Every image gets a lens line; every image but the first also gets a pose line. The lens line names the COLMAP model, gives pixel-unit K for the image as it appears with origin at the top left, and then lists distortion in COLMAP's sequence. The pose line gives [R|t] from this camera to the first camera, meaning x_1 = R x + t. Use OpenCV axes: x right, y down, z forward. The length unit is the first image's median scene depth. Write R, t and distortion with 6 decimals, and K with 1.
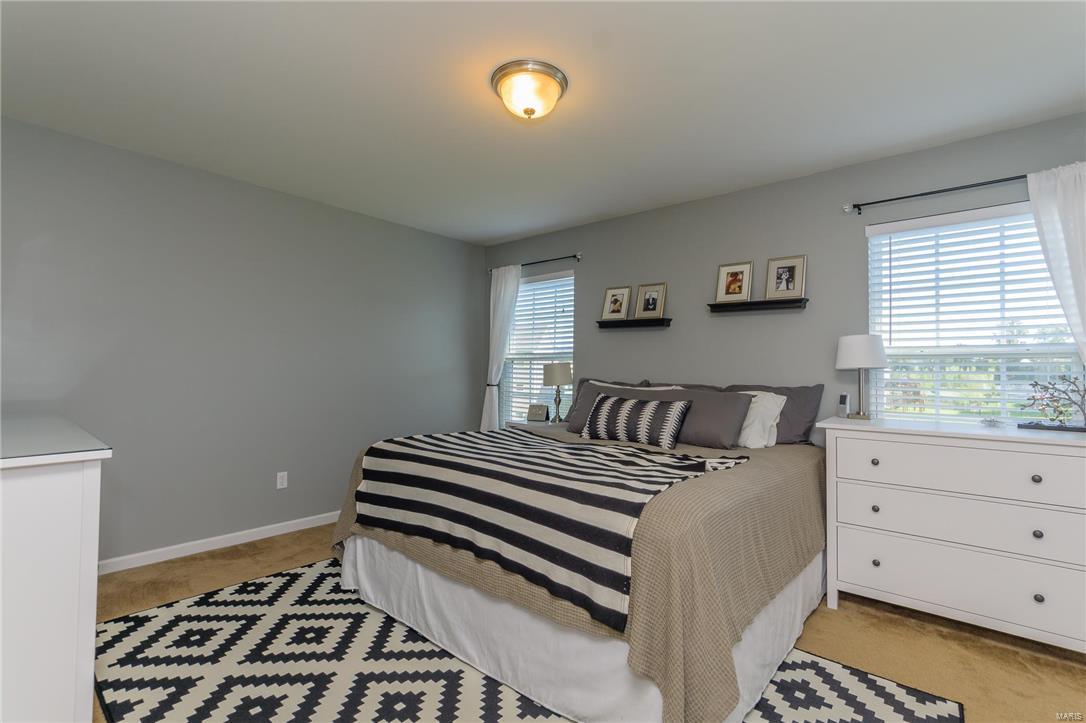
lens RADIAL K [[473.0, 0, 548.0], [0, 473.0, 362.9], [0, 0, 1]] dist [-0.001239, 0.000641]
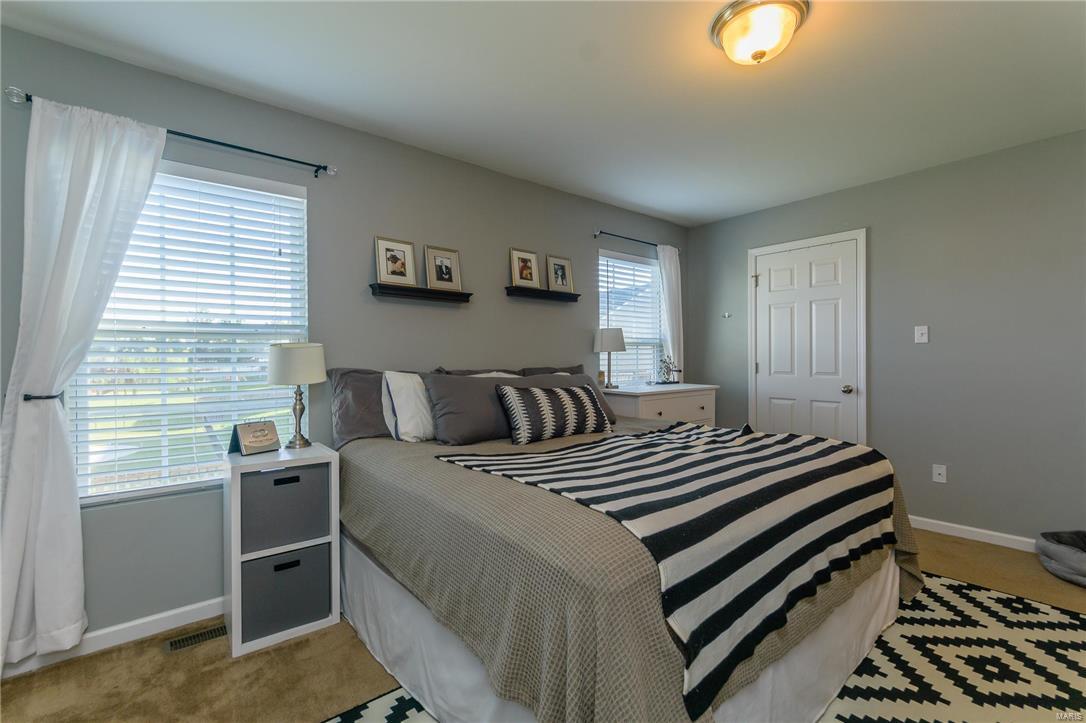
lens RADIAL K [[473.0, 0, 548.0], [0, 473.0, 362.9], [0, 0, 1]] dist [-0.001239, 0.000641]
pose [[0.201379, -0.028880, 0.979088, -0.740401], [-0.011942, 0.999419, 0.031935, 0.002105], [-0.979441, -0.018123, 0.200917, 0.898980]]
